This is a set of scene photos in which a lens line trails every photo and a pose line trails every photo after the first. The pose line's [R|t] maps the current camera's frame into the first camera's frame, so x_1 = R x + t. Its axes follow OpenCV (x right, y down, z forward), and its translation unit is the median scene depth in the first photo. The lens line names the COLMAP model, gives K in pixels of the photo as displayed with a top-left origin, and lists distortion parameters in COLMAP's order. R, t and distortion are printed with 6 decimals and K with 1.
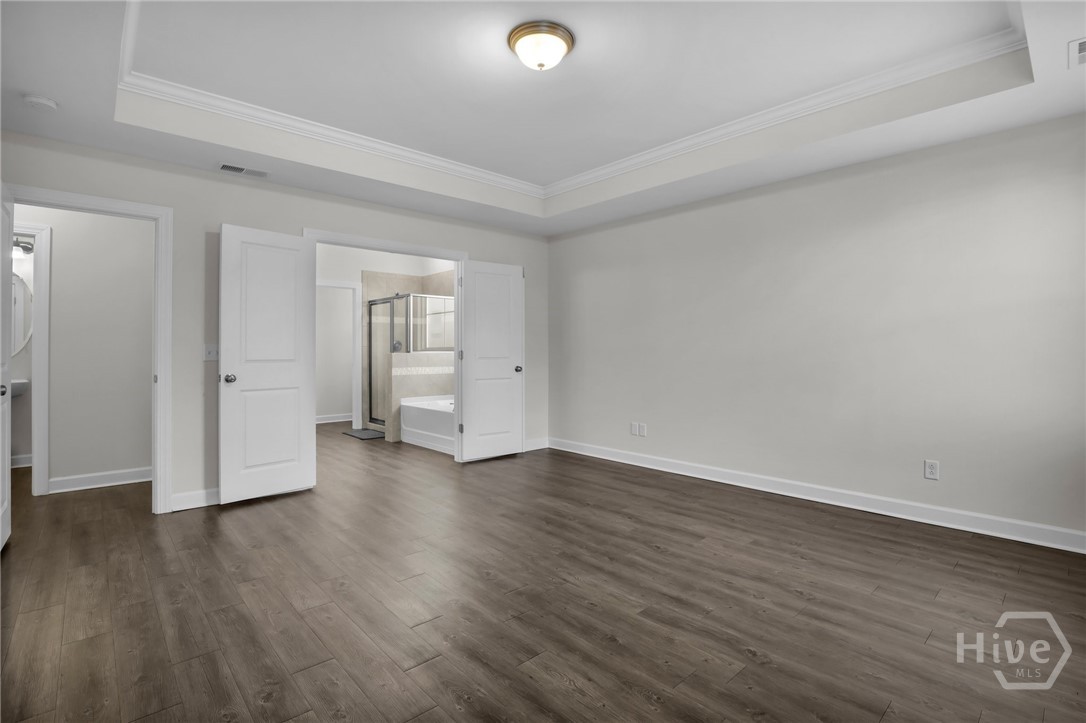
lens RADIAL K [[511.6, 0, 561.3], [0, 511.6, 349.9], [0, 0, 1]] dist [-0.022626, -0.000155]
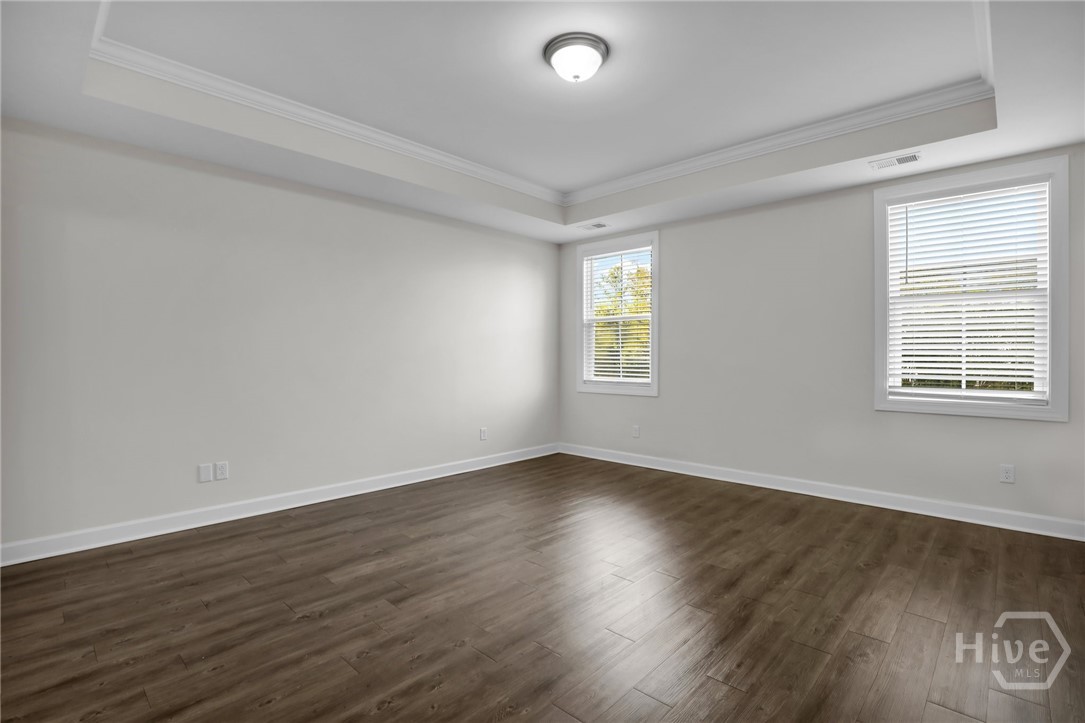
lens RADIAL K [[511.1, 0, 543.5], [0, 511.1, 359.3], [0, 0, 1]] dist [-0.022626, -0.000155]
pose [[-0.056440, -0.003238, 0.998401, -0.773356], [0.002183, 0.999992, 0.003367, 0.002767], [-0.998404, 0.002369, -0.056432, 0.822775]]
